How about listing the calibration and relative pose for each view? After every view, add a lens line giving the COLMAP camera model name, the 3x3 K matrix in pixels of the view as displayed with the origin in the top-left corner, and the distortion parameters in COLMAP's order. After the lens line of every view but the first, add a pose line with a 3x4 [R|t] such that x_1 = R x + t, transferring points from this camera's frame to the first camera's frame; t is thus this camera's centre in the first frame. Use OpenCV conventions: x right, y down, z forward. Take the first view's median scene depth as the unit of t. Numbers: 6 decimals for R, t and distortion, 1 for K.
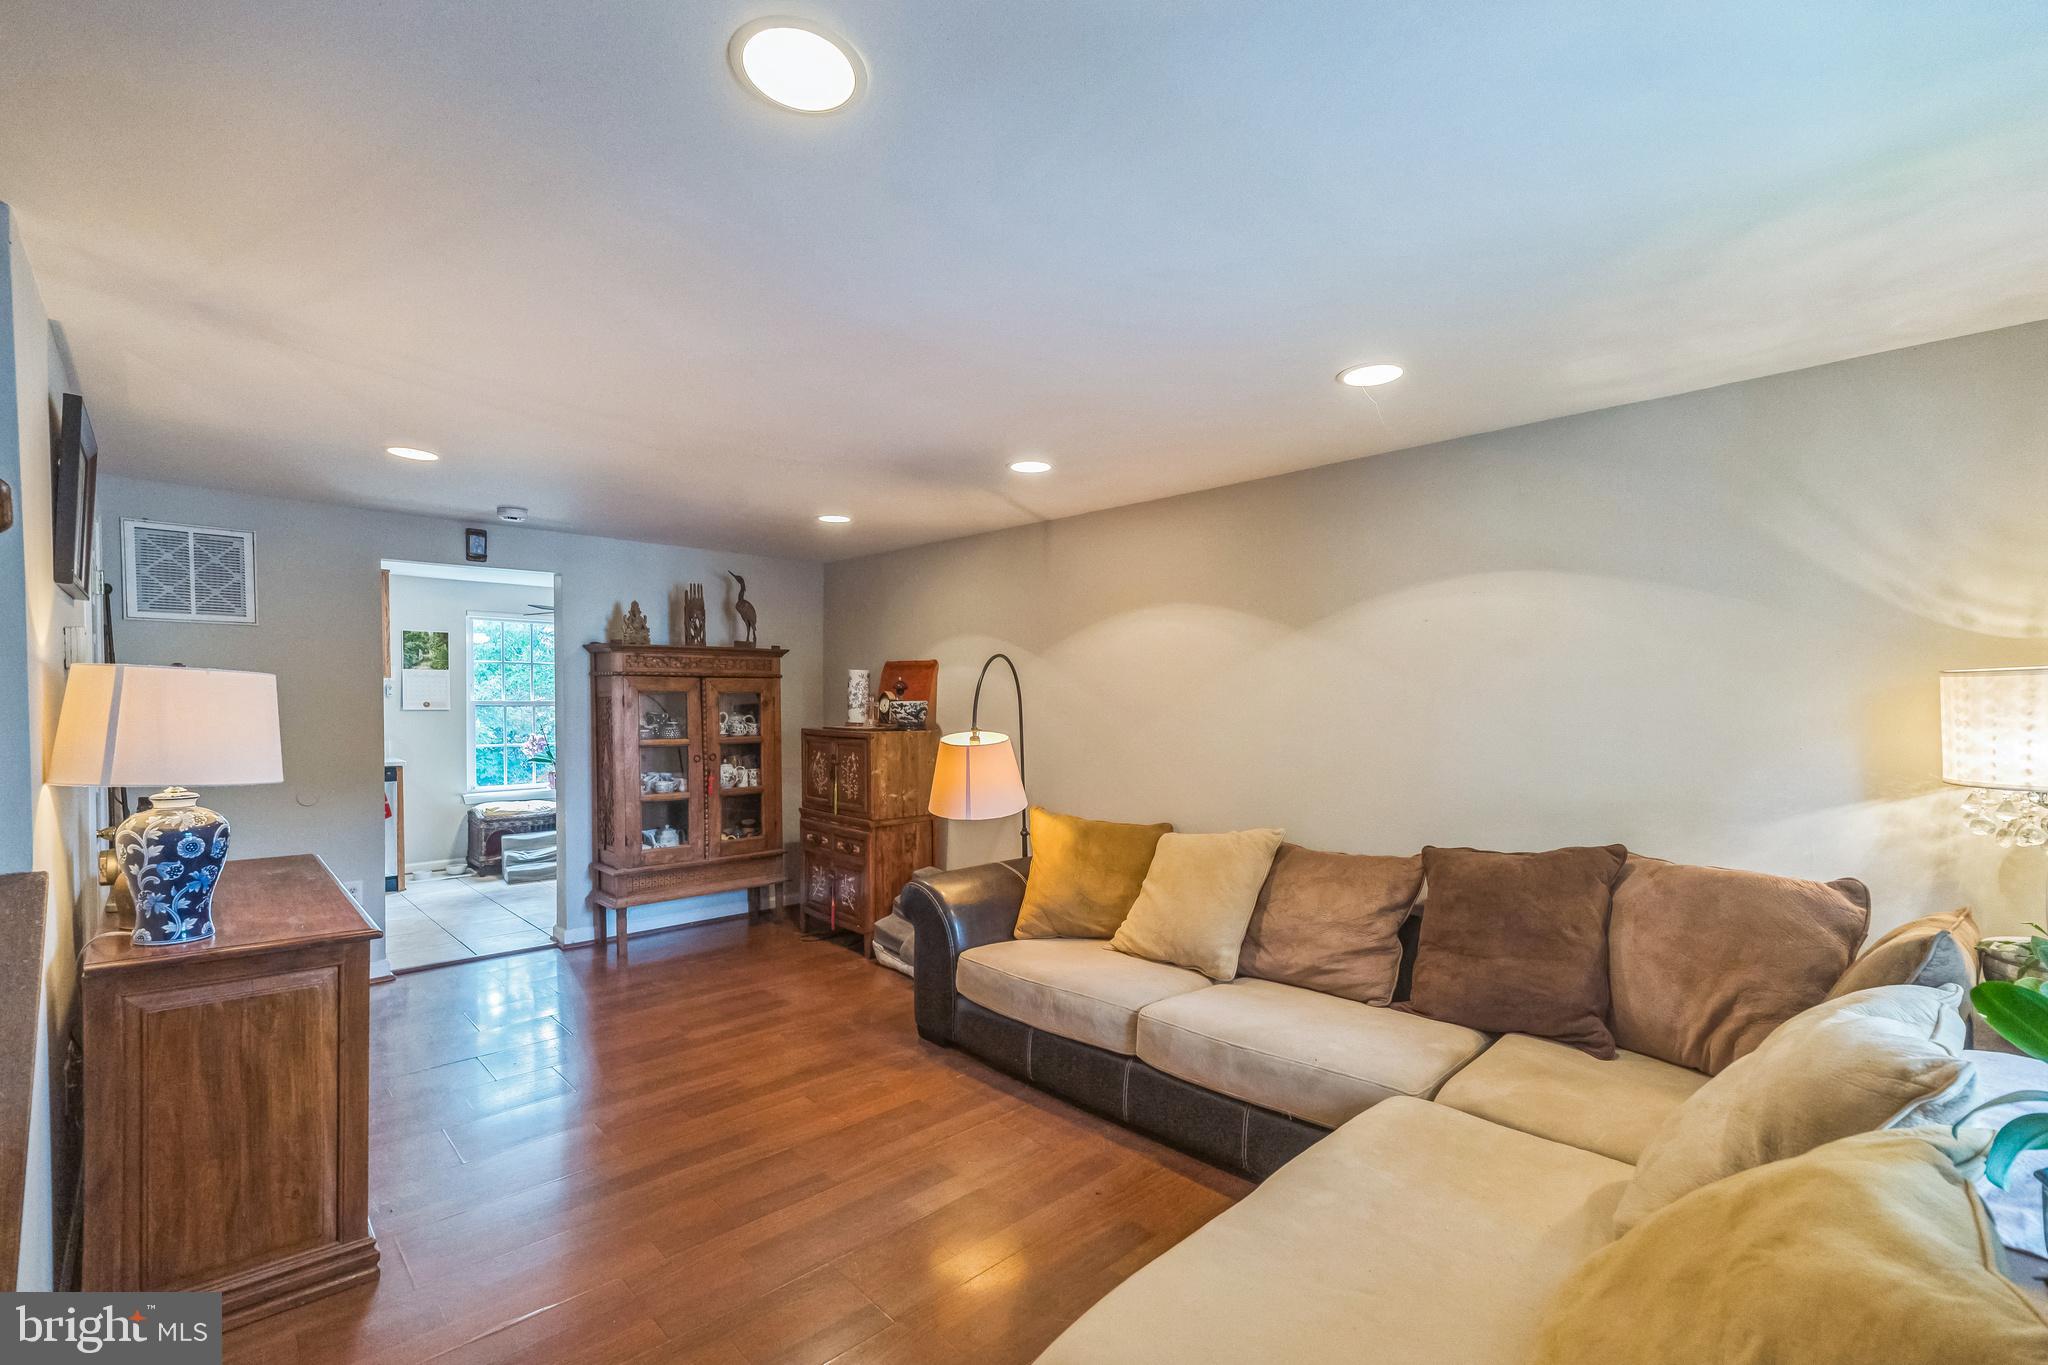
lens RADIAL K [[900.6, 0, 1051.2], [0, 900.6, 693.2], [0, 0, 1]] dist [0.000169, 0.000694]
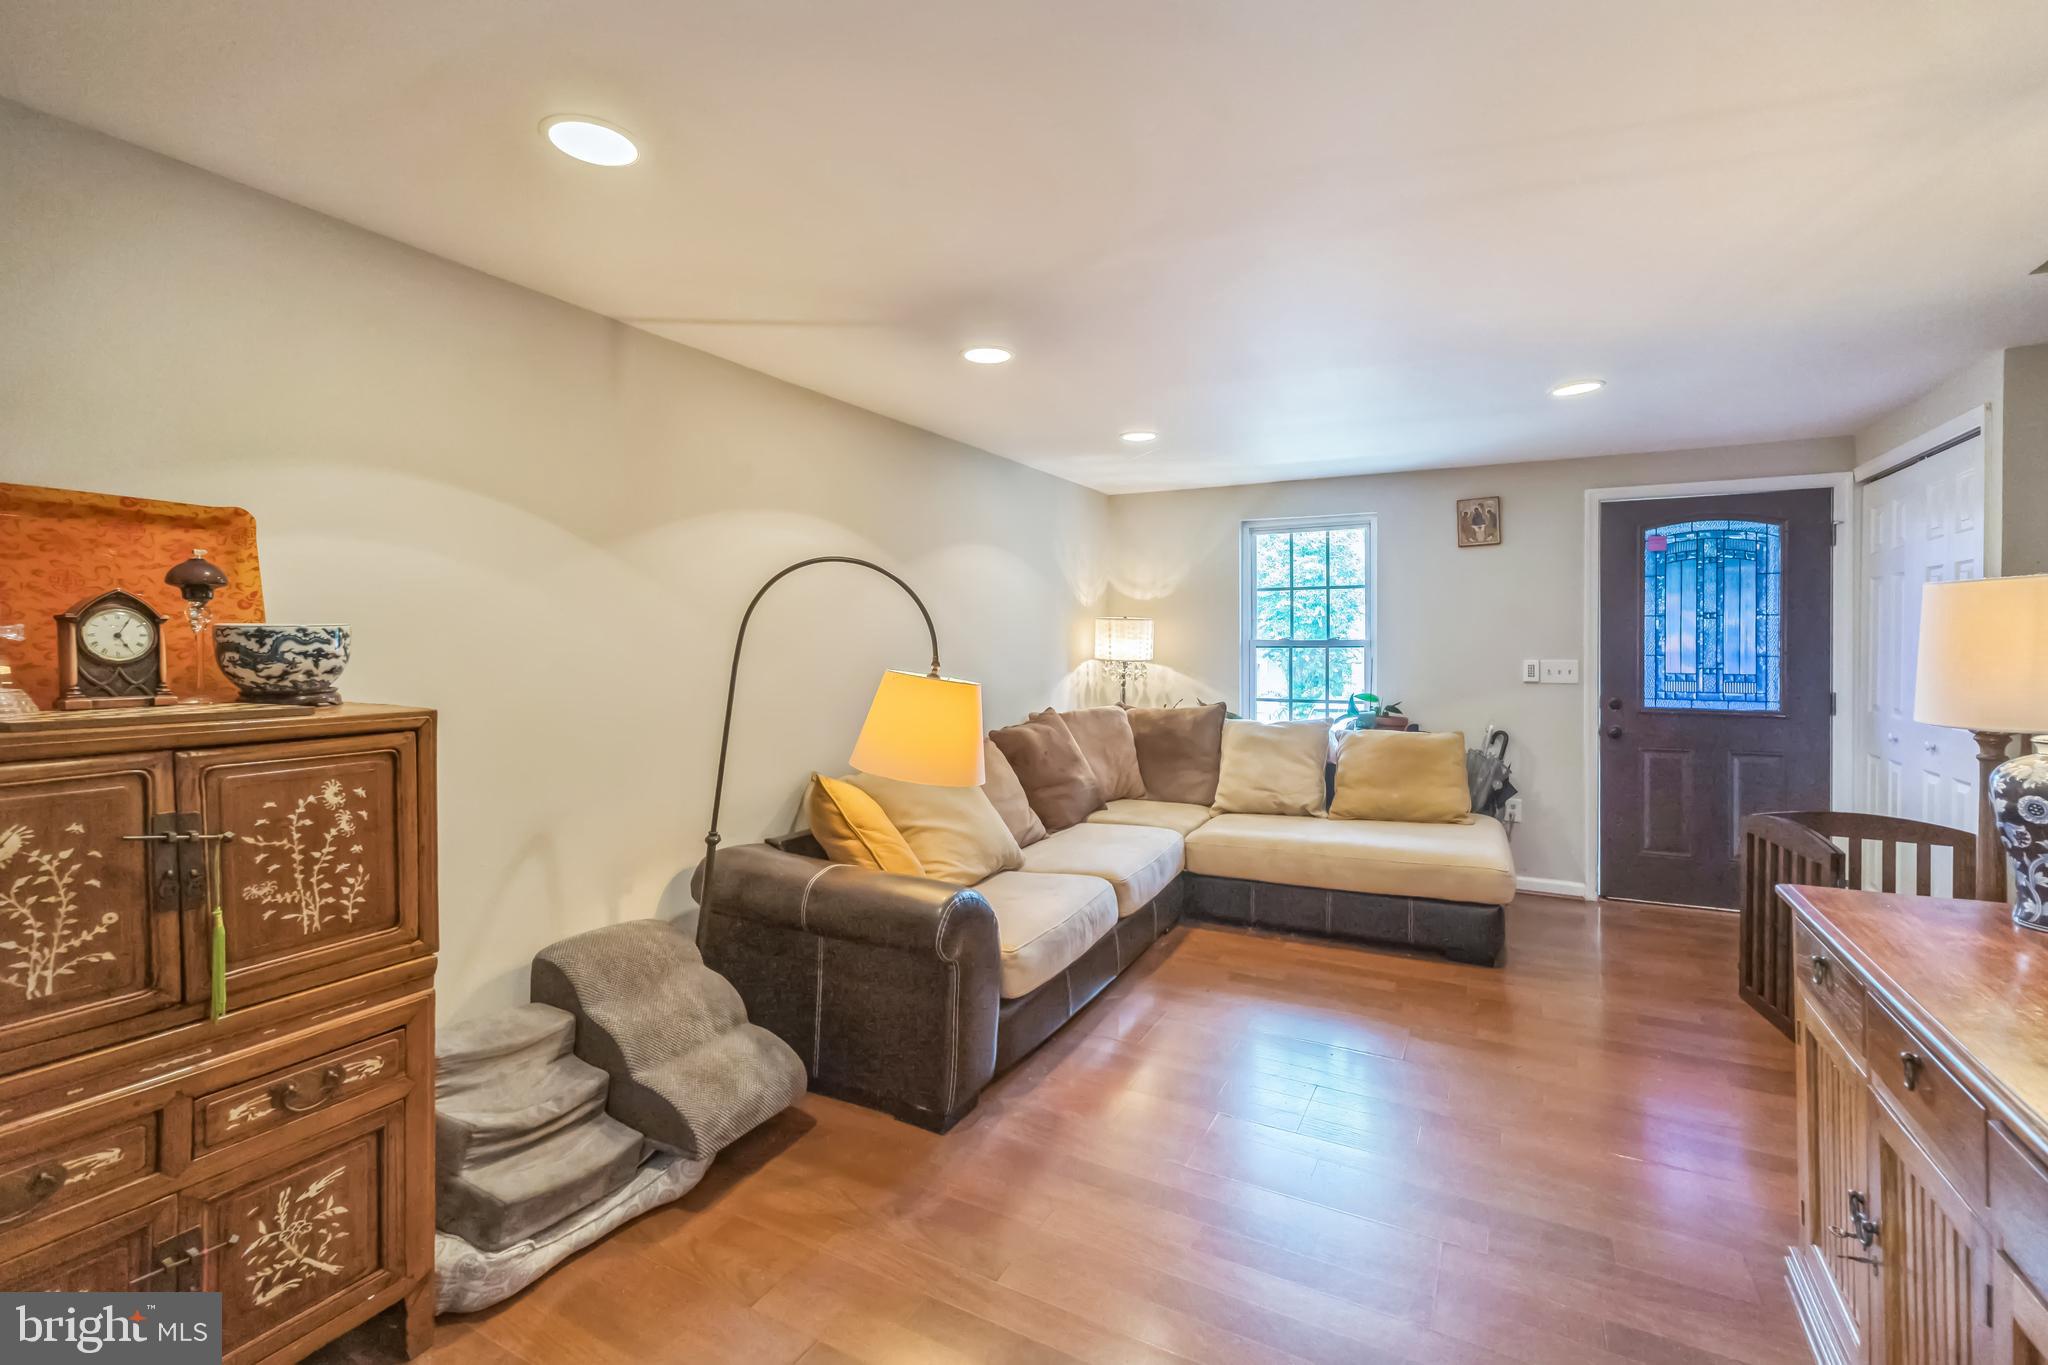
lens RADIAL K [[880.2, 0, 1021.9], [0, 880.2, 633.2], [0, 0, 1]] dist [0.000503, 0.000196]
pose [[-0.299117, 0.000471, 0.954216, -0.591448], [-0.019358, 0.999791, -0.006562, 0.012009], [-0.954020, -0.020434, -0.299045, 0.867624]]
